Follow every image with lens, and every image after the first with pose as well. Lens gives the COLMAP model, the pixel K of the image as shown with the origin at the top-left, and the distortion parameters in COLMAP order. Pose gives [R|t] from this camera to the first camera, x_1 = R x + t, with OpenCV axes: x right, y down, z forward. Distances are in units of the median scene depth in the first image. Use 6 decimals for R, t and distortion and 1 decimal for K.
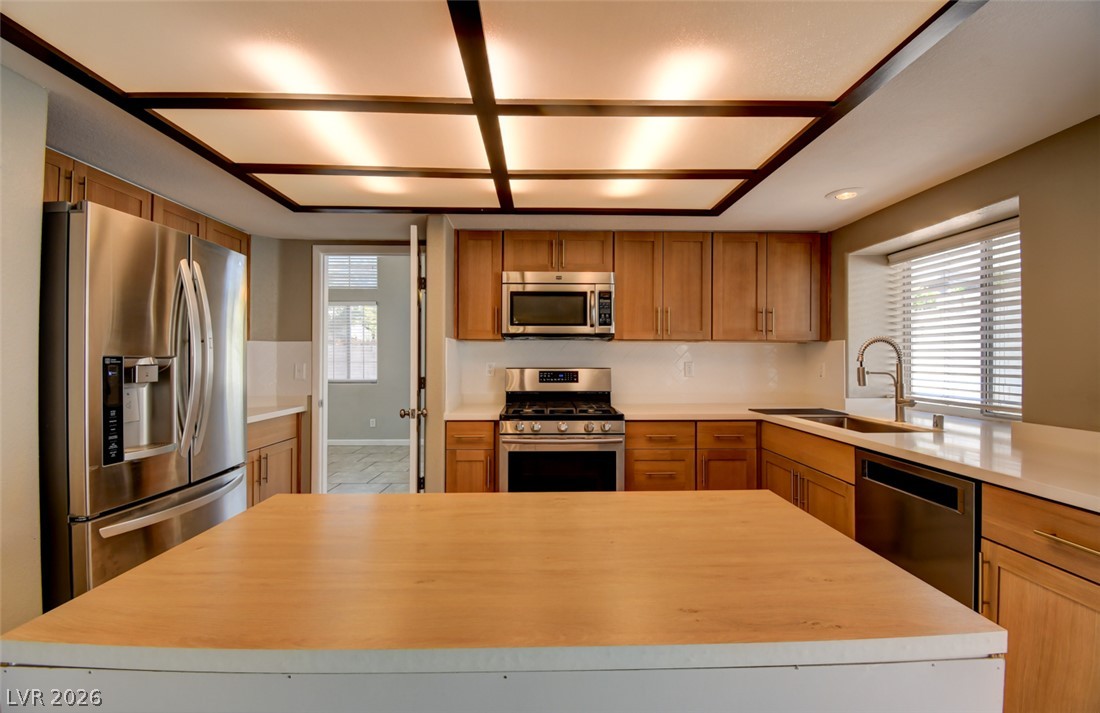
lens RADIAL K [[488.1, 0, 543.8], [0, 488.1, 355.0], [0, 0, 1]] dist [0.004226, 0.000231]
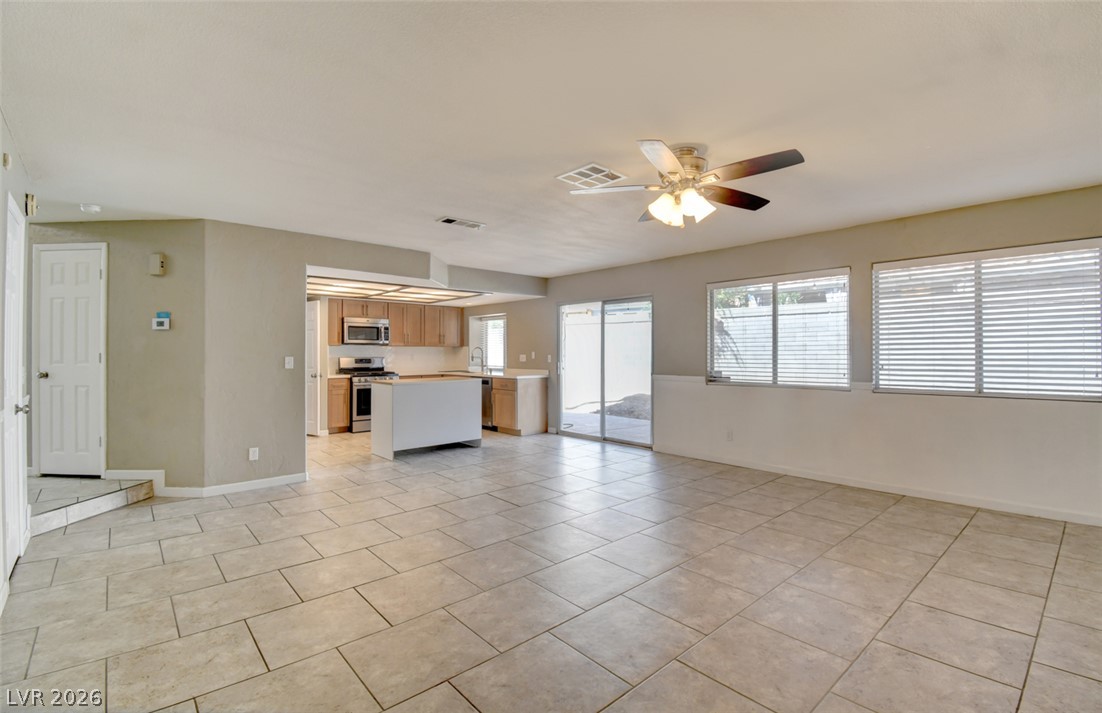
lens RADIAL K [[489.0, 0, 547.3], [0, 489.0, 353.9], [0, 0, 1]] dist [0.004226, 0.000231]
pose [[0.757775, -0.003012, 0.652510, -0.896318], [0.000985, 0.999993, 0.003472, 0.002084], [-0.652516, -0.001989, 0.757773, -1.463632]]
